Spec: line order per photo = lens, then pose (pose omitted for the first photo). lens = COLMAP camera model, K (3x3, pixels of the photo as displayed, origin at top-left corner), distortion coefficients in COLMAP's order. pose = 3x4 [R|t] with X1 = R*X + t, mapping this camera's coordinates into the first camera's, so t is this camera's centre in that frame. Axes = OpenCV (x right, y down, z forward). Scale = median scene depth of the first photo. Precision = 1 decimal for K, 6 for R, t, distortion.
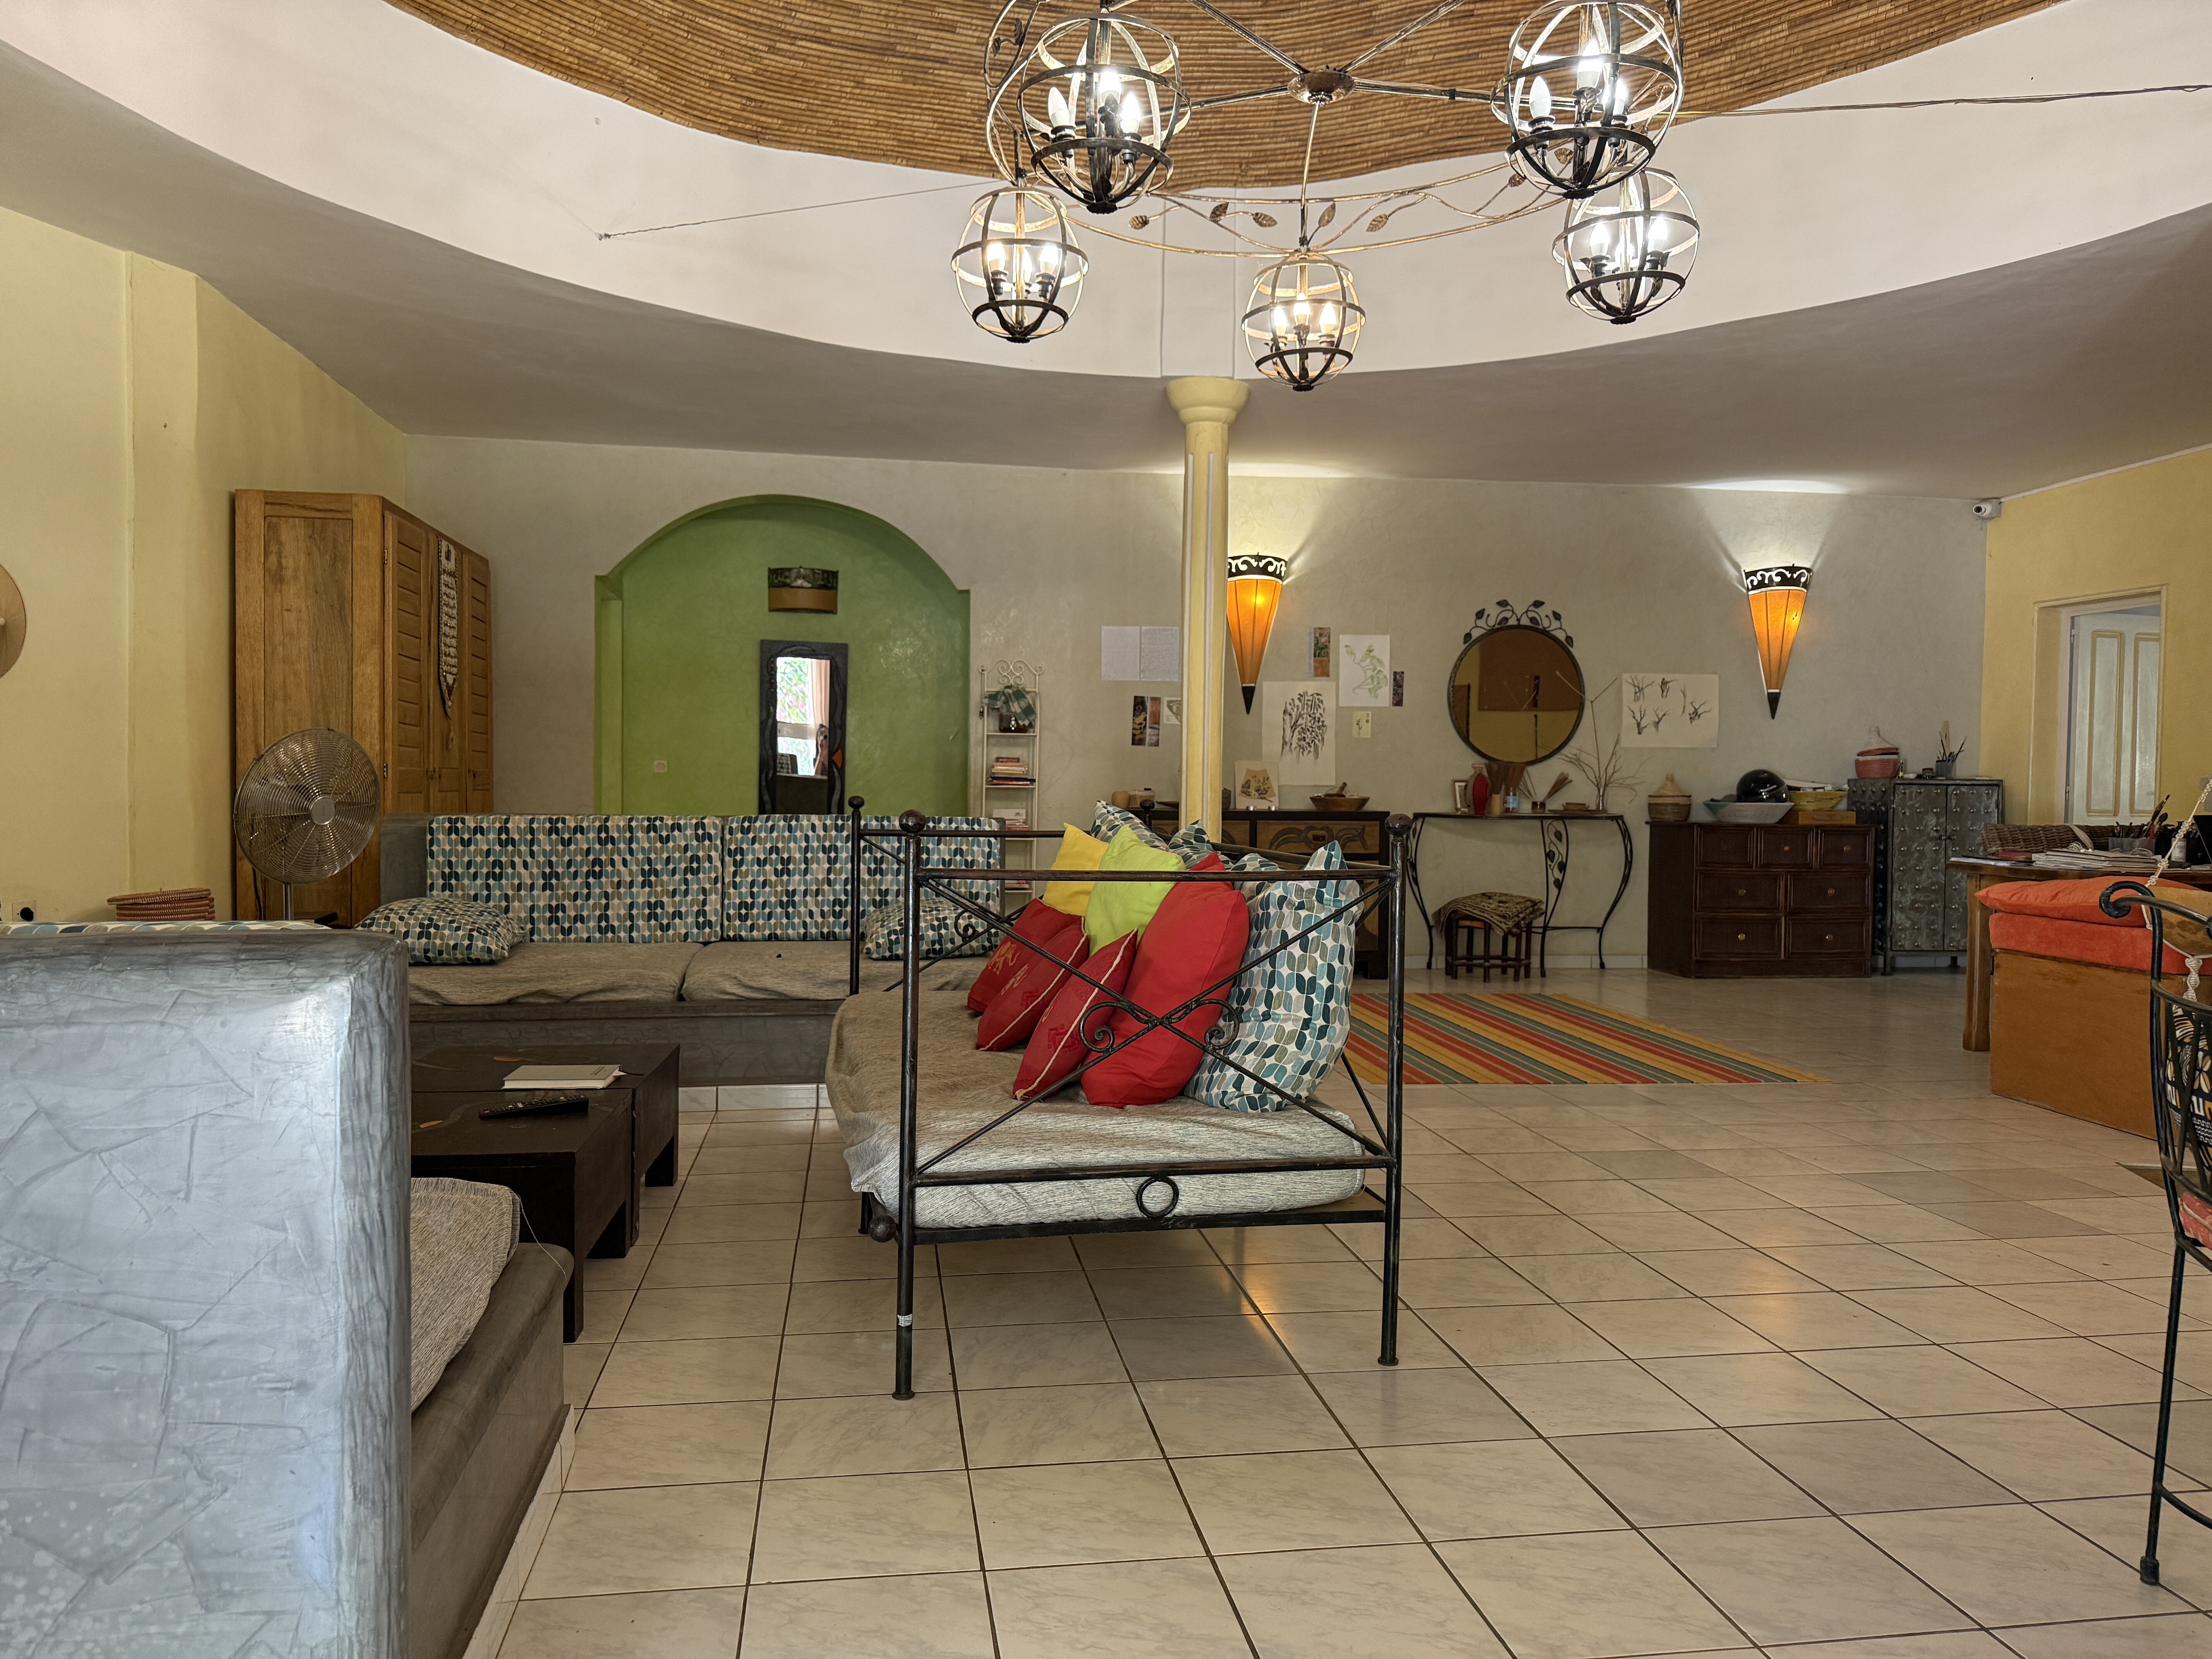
lens RADIAL K [[1525.9, 0, 1099.4], [0, 1525.9, 828.2], [0, 0, 1]] dist [0.053846, -0.054315]
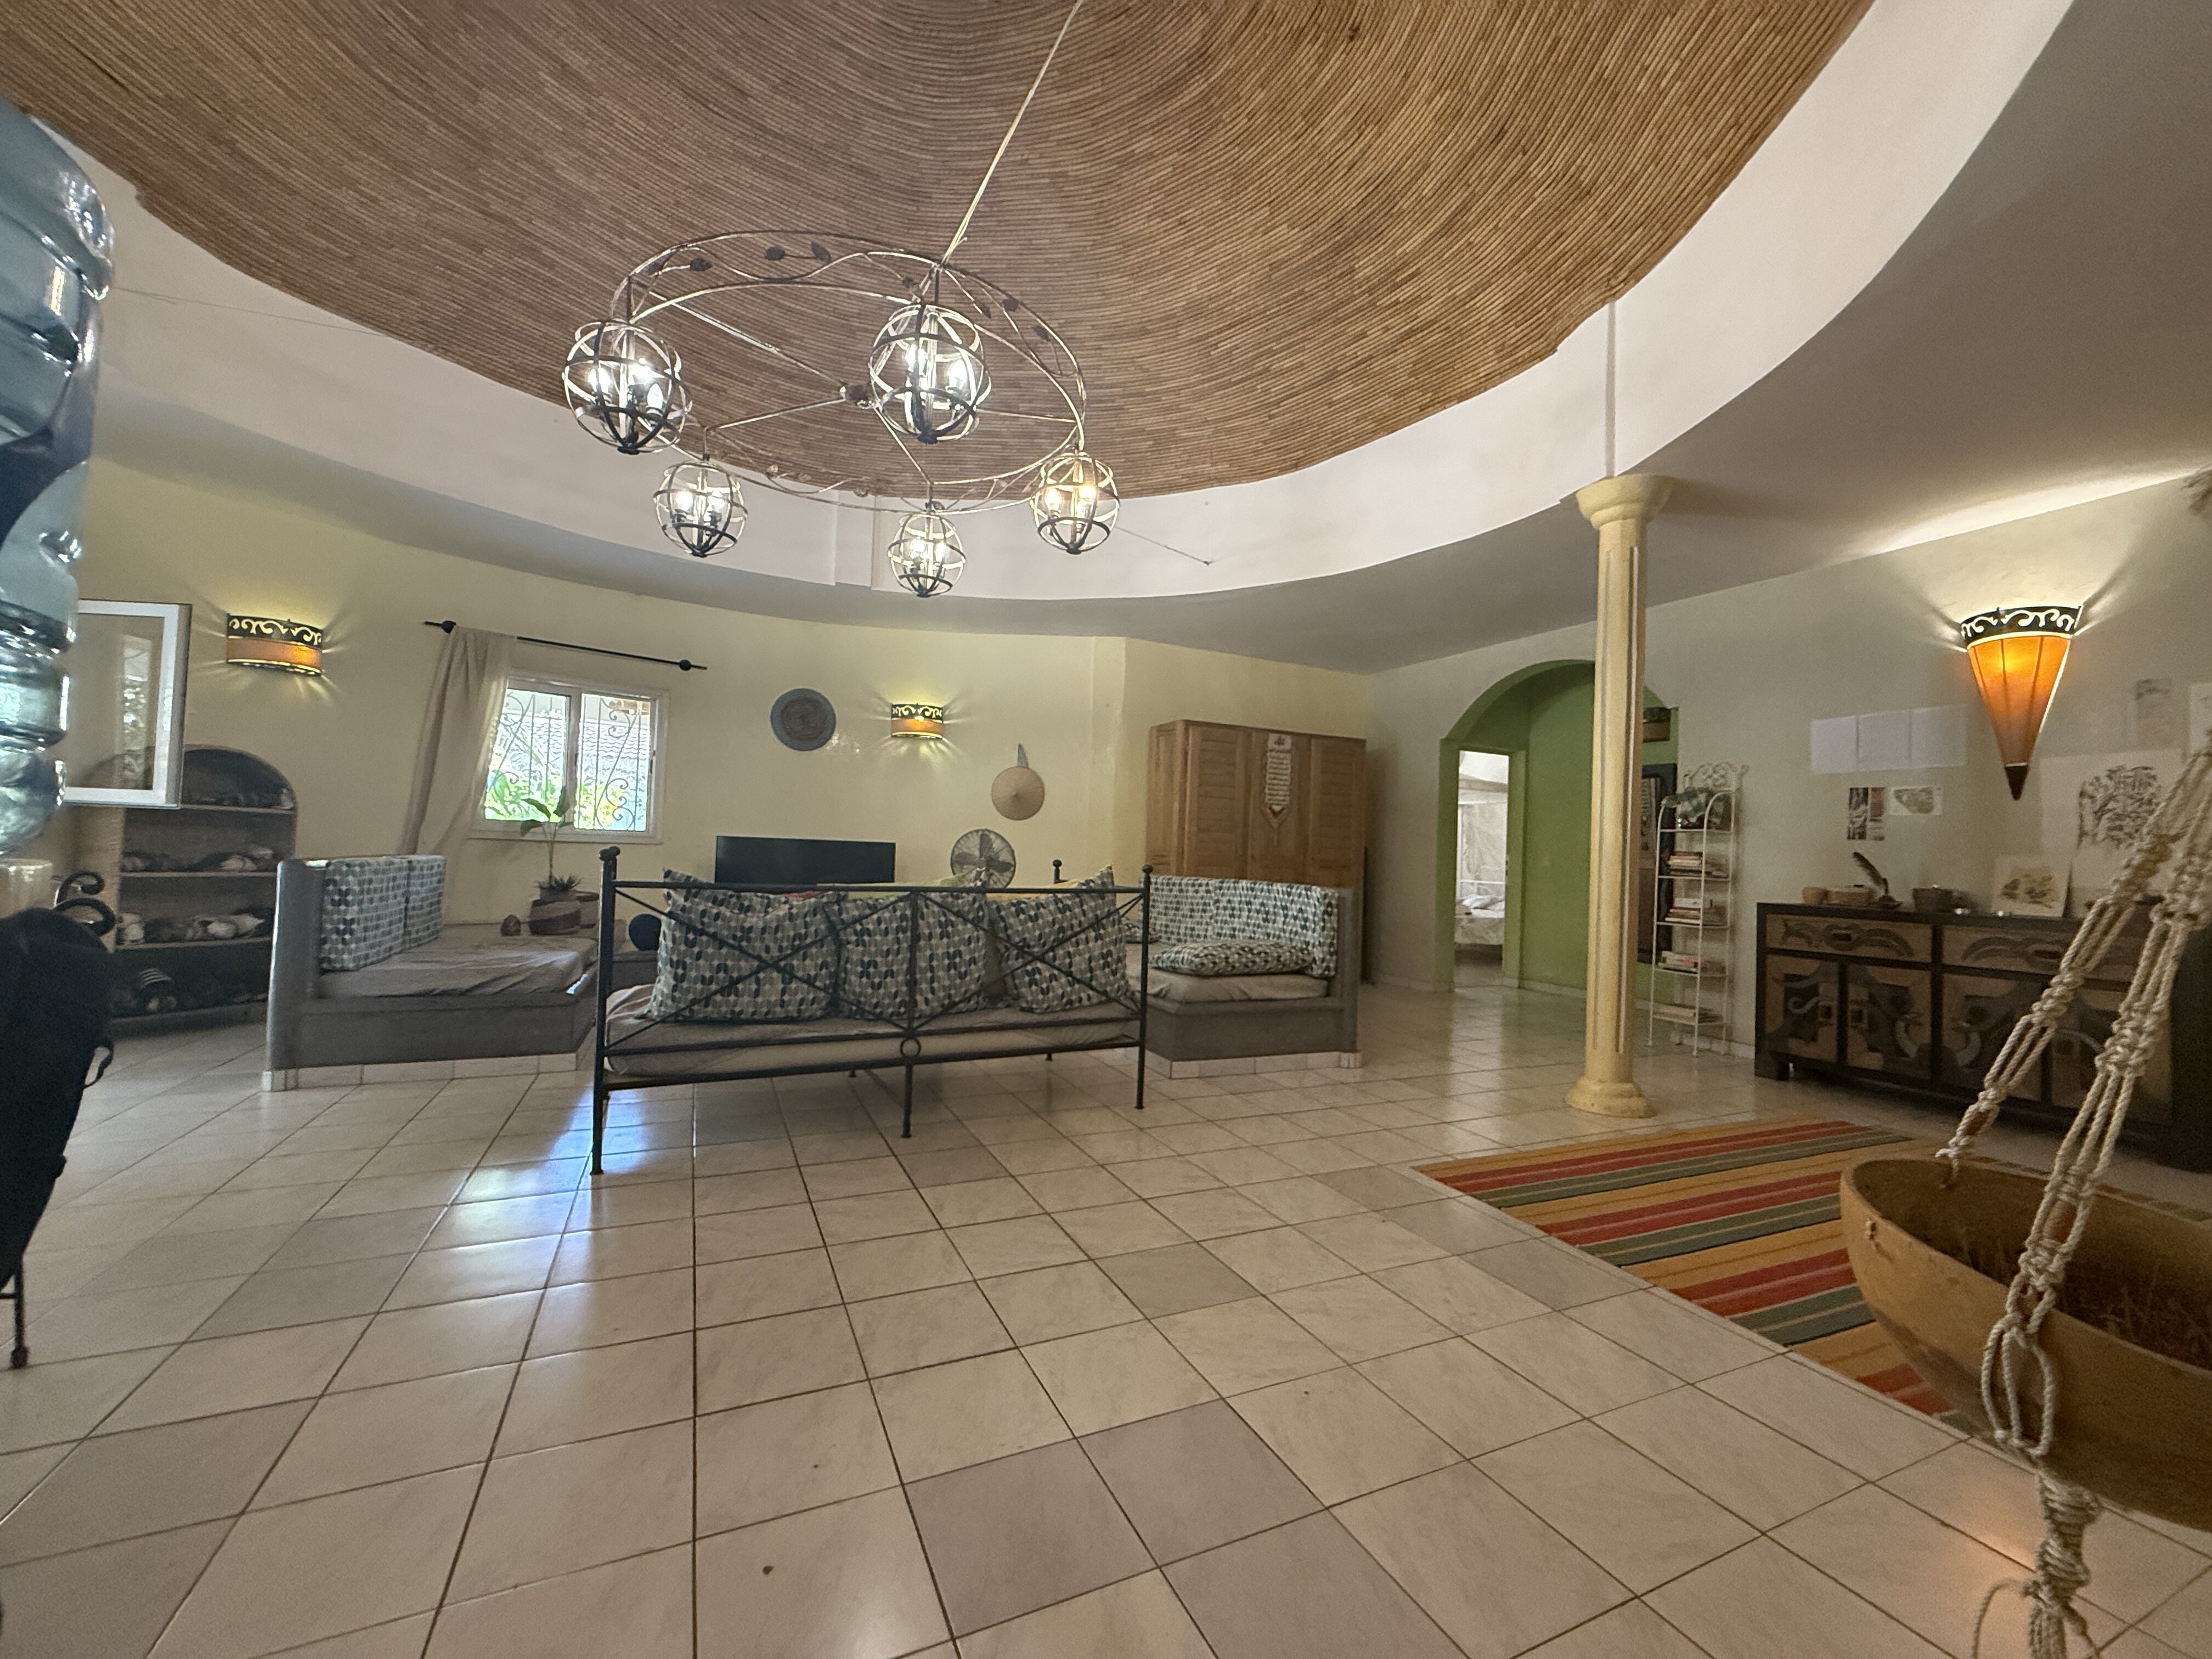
lens RADIAL K [[886.8, 0, 1100.3], [0, 886.8, 833.5], [0, 0, 1]] dist [0.000593, 0.000752]
pose [[0.279455, -0.017181, -0.960005, 0.443881], [-0.056366, 0.997822, -0.034266, -0.012413], [0.958503, 0.063688, 0.277878, 0.410071]]
